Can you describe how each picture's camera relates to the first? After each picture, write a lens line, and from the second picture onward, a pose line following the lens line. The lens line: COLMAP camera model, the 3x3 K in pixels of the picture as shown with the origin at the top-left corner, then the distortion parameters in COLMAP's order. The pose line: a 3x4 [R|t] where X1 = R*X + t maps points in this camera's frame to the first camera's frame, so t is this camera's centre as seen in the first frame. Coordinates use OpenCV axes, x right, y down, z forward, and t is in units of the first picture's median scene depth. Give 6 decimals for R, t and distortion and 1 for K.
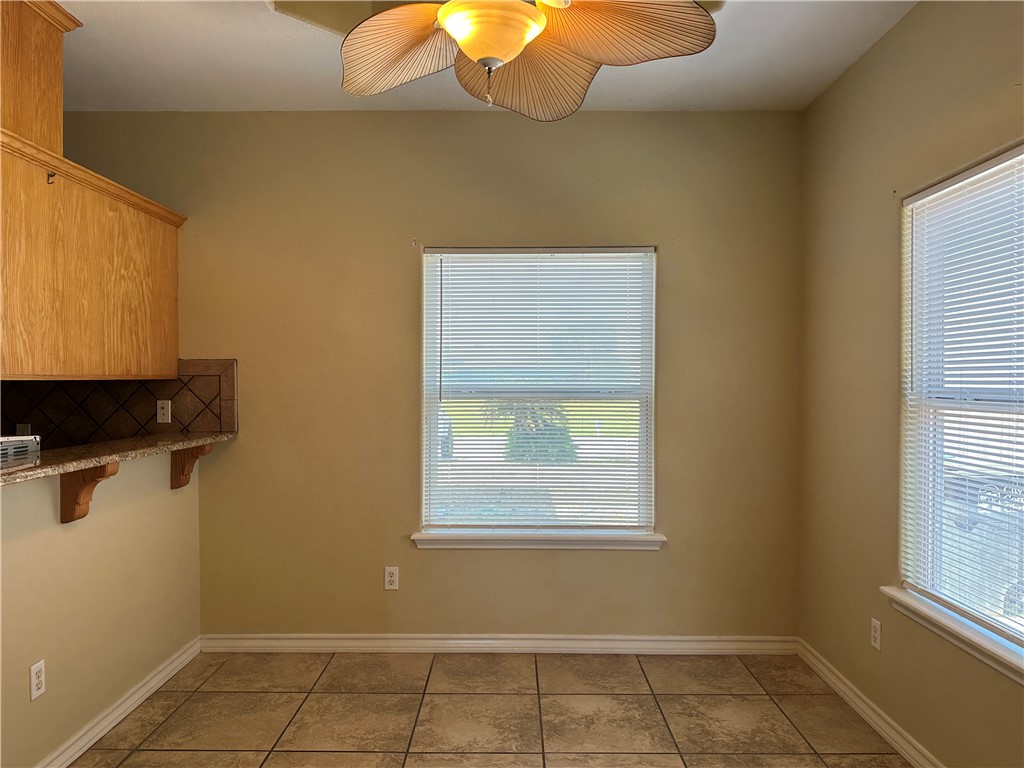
lens RADIAL K [[719.8, 0, 512.0], [0, 719.8, 384.0], [0, 0, 1]] dist [0.135025, -0.125920]
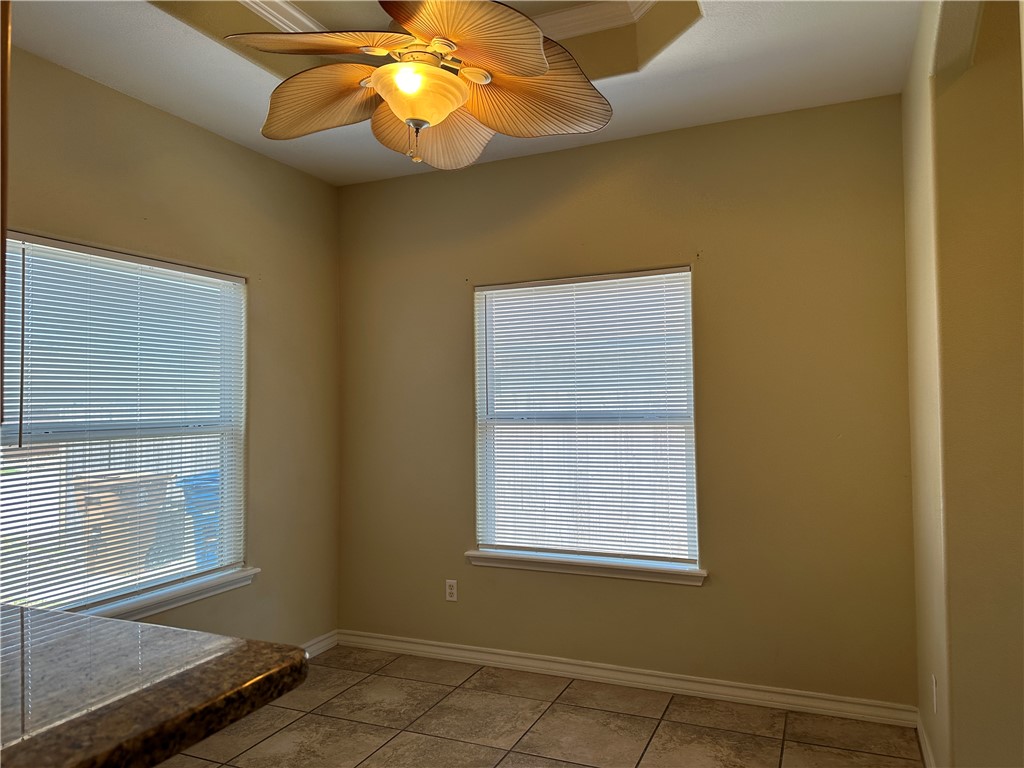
lens RADIAL K [[718.9, 0, 512.0], [0, 718.9, 384.0], [0, 0, 1]] dist [-0.000892, -0.000779]
pose [[0.410489, 0.019786, 0.911651, -0.677021], [0.024278, 0.999173, -0.032618, -0.003706], [-0.911542, 0.035523, 0.409670, 0.329012]]
